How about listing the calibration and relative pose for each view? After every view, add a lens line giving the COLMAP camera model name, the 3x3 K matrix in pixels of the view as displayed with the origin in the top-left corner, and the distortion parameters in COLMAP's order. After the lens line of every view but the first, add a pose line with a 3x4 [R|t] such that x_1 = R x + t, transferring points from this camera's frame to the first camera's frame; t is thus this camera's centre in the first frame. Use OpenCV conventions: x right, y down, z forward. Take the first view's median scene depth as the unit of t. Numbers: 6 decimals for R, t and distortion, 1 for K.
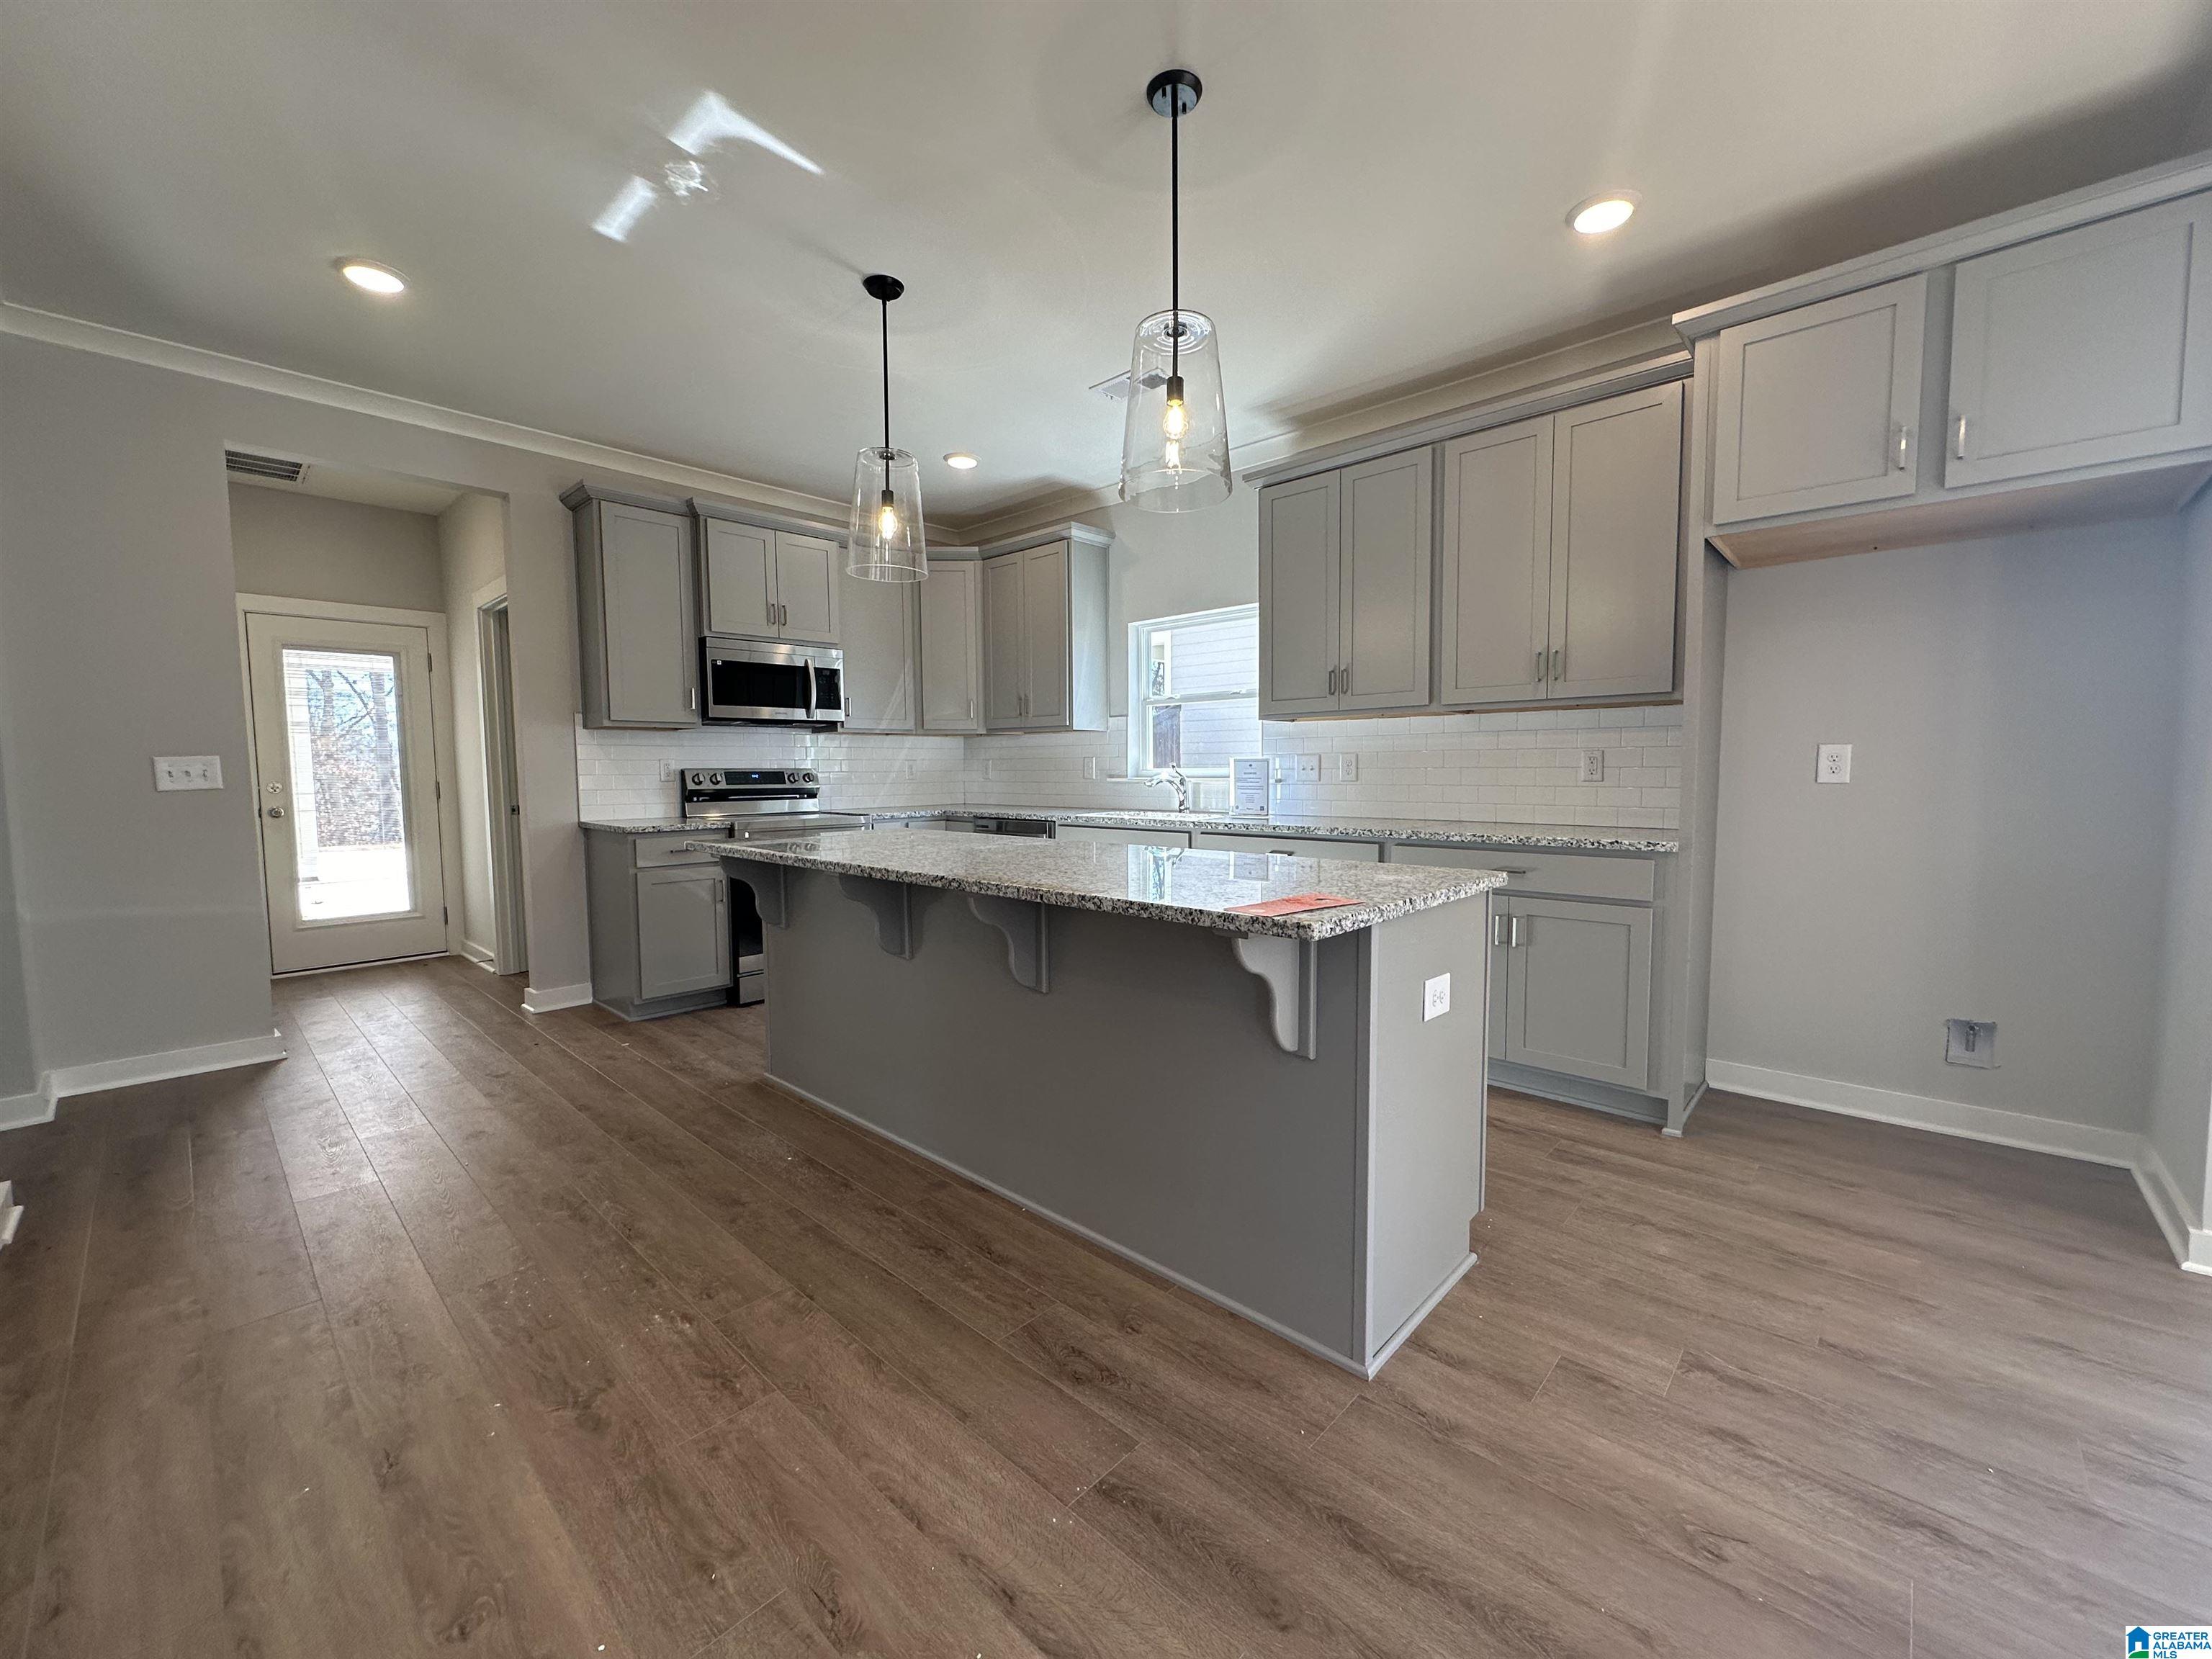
lens RADIAL K [[880.7, 0, 1116.0], [0, 880.7, 824.9], [0, 0, 1]] dist [-0.003385, 0.000559]
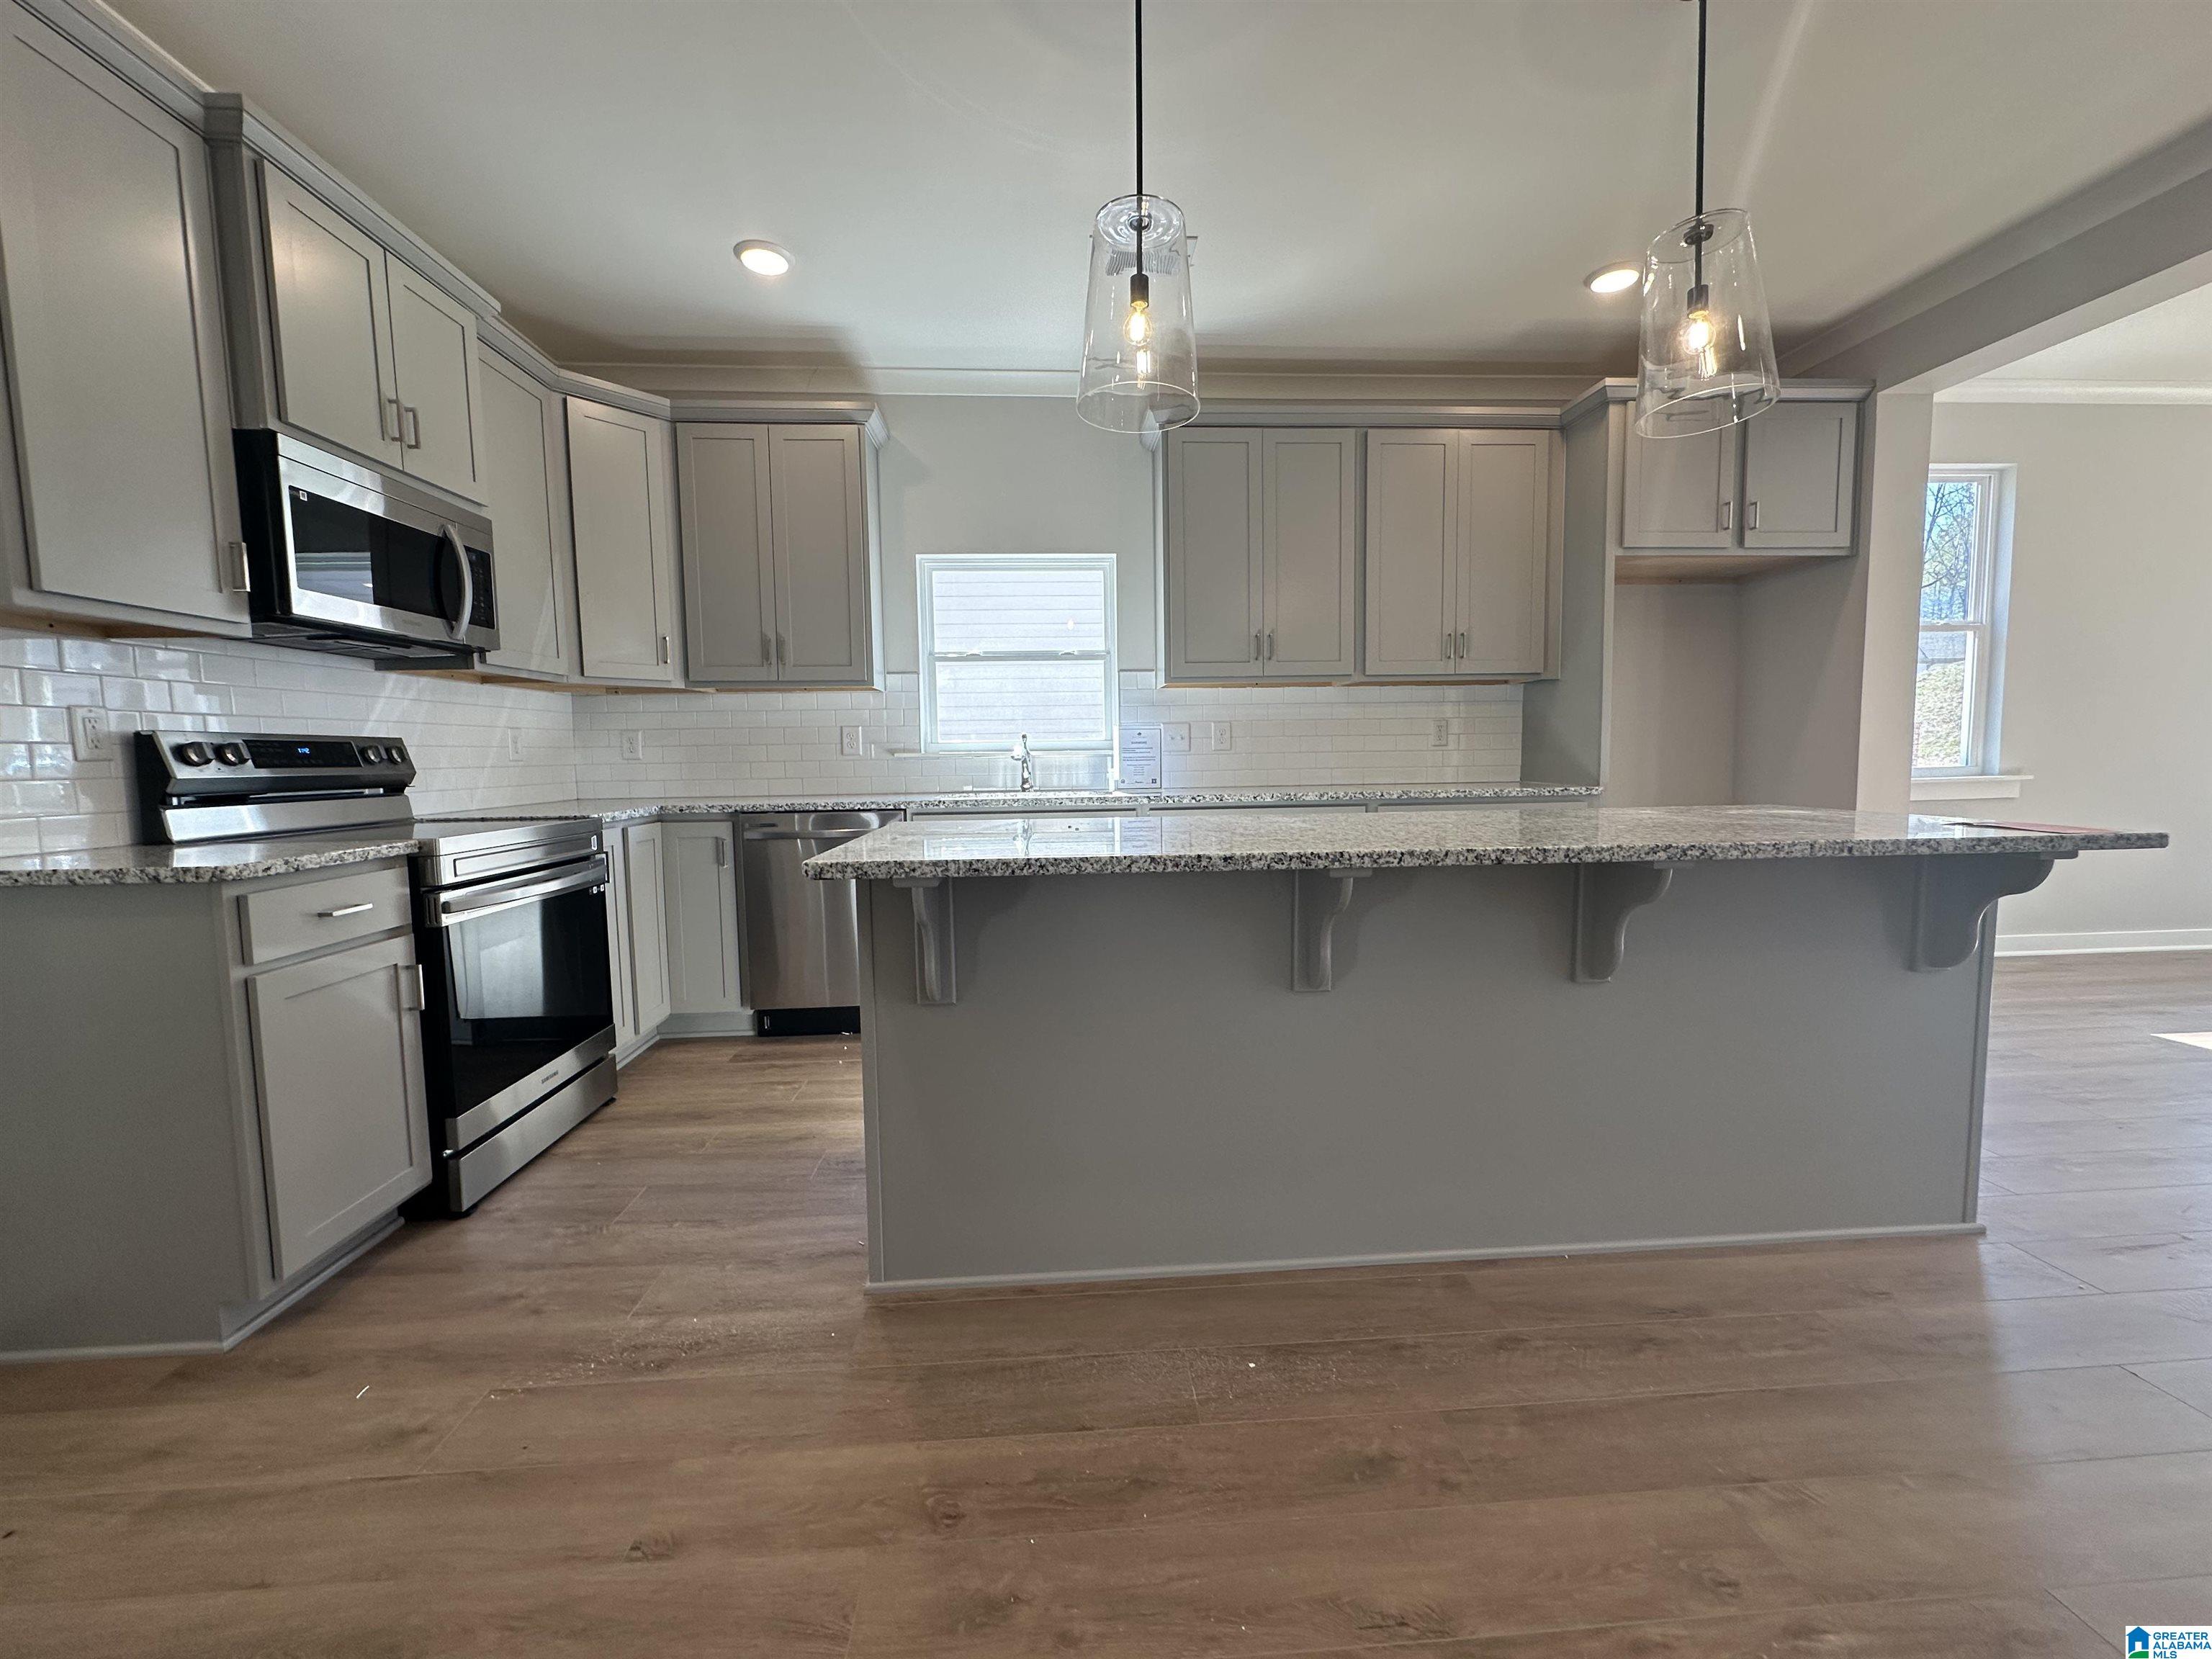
lens RADIAL K [[880.7, 0, 1051.5], [0, 880.7, 825.9], [0, 0, 1]] dist [-0.003385, 0.000559]
pose [[0.688618, -0.061681, 0.722496, -0.642393], [0.058180, 0.997863, 0.029738, -0.006283], [-0.722787, 0.021557, 0.690735, 0.503635]]
